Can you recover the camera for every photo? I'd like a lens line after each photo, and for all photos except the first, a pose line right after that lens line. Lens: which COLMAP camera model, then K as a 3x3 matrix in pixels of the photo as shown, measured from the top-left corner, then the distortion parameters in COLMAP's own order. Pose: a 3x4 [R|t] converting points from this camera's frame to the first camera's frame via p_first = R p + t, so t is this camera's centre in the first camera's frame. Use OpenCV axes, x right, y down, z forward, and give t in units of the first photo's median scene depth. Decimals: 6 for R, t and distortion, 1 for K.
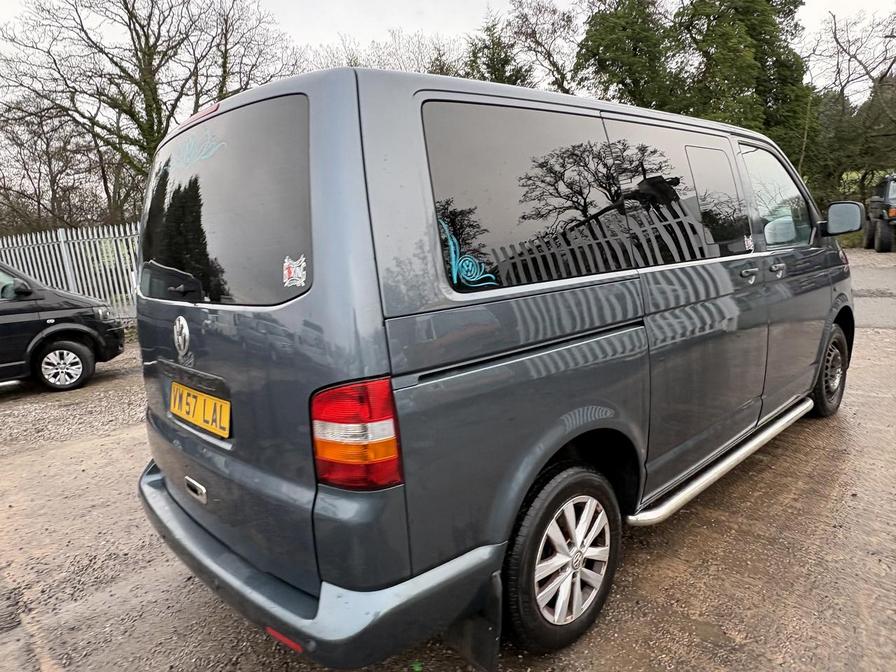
lens RADIAL K [[590.3, 0, 449.4], [0, 590.3, 340.2], [0, 0, 1]] dist [-0.002995, 0.002783]
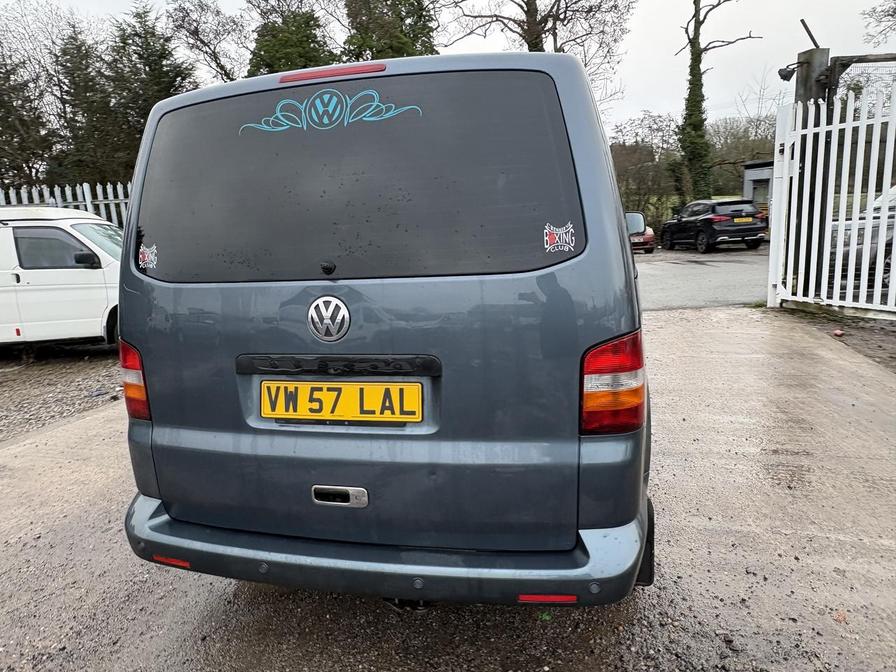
lens RADIAL K [[590.3, 0, 453.0], [0, 590.3, 332.0], [0, 0, 1]] dist [-0.002995, 0.002783]
pose [[0.836543, -0.067514, 0.543726, -0.060747], [0.085869, 0.996271, -0.008406, 0.002747], [-0.541131, 0.053721, 0.839221, 0.013330]]
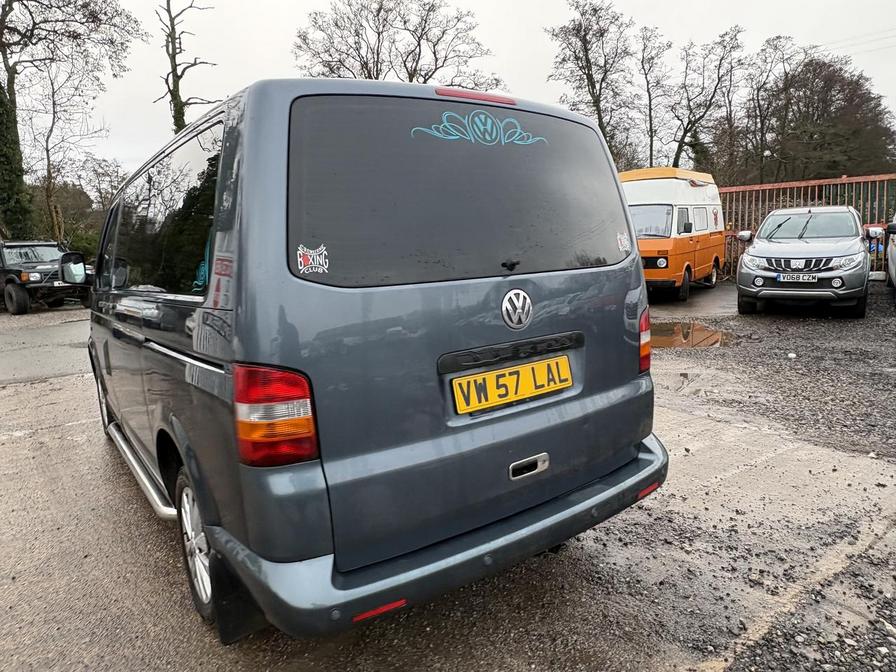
lens RADIAL K [[590.3, 0, 443.4], [0, 590.3, 329.2], [0, 0, 1]] dist [-0.002995, 0.002783]
pose [[0.141014, -0.071036, 0.987456, -0.113688], [0.212071, 0.976437, 0.039958, -0.003134], [-0.967027, 0.203776, 0.152756, 0.076143]]
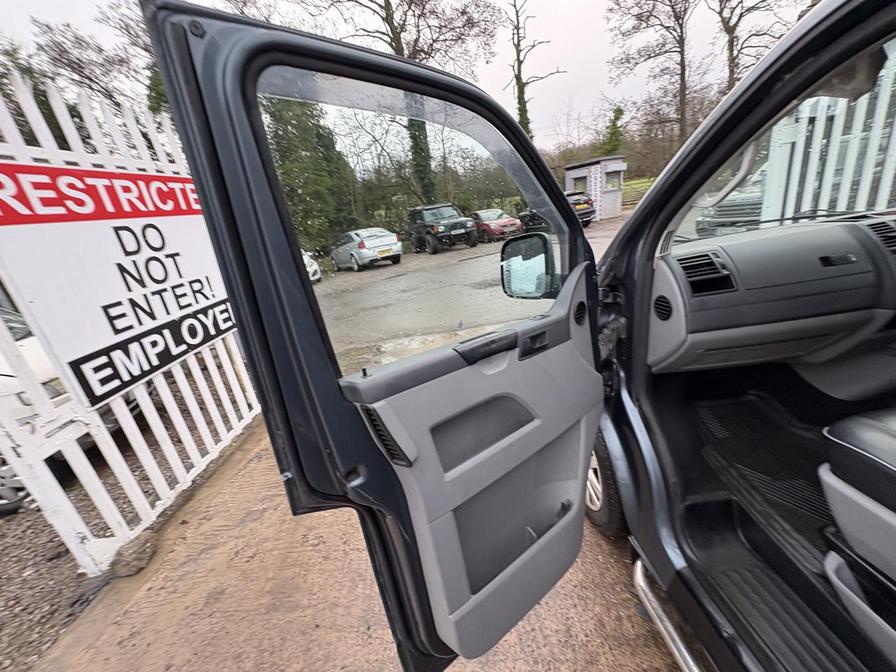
lens RADIAL K [[354.6, 0, 454.2], [0, 354.6, 340.1], [0, 0, 1]] dist [-0.000561, -0.000532]
pose [[0.638747, -0.276476, 0.718028, -0.007255], [0.233283, 0.958872, 0.161688, -0.038077], [-0.733200, 0.064226, 0.676974, 0.181756]]
